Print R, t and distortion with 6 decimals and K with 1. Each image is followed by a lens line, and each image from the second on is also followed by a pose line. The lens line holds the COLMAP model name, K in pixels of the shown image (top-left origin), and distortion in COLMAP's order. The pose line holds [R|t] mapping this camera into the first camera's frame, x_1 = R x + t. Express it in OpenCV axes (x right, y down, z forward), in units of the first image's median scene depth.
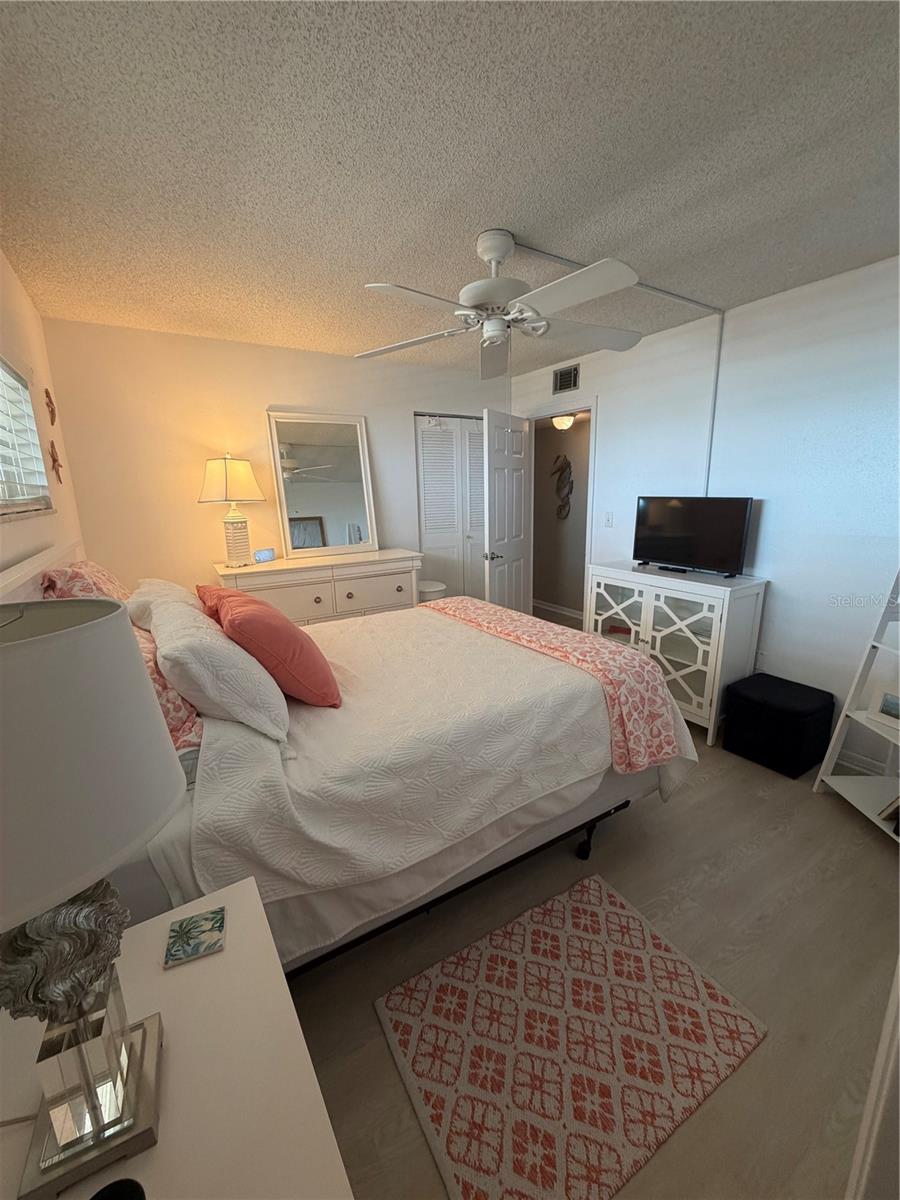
lens RADIAL K [[479.3, 0, 451.0], [0, 479.3, 597.0], [0, 0, 1]] dist [0.000322, 0.000548]
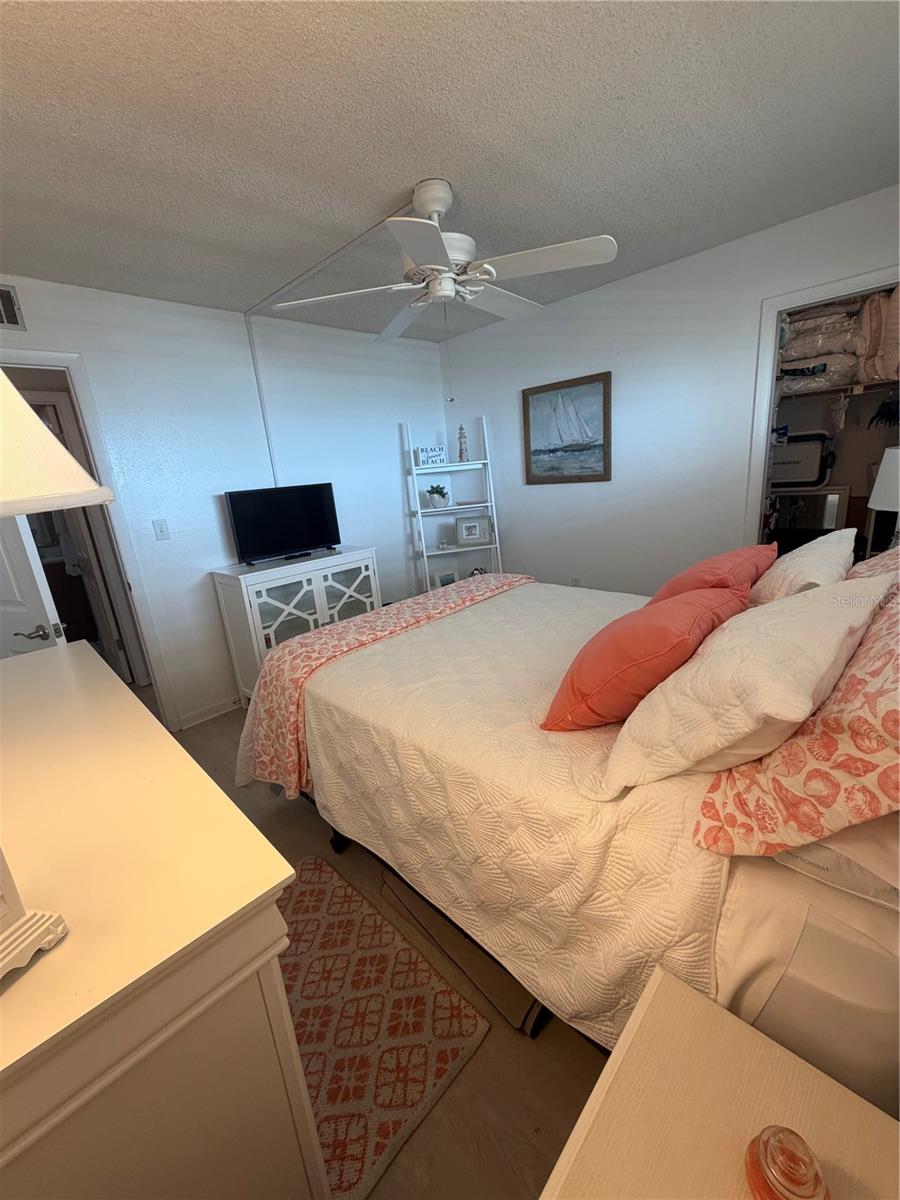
lens RADIAL K [[479.3, 0, 451.0], [0, 479.3, 597.0], [0, 0, 1]] dist [0.000322, 0.000548]
pose [[-0.249763, -0.214404, 0.944272, -0.650625], [0.299524, 0.910245, 0.285903, -0.181441], [-0.920817, 0.354240, -0.163126, 0.930680]]
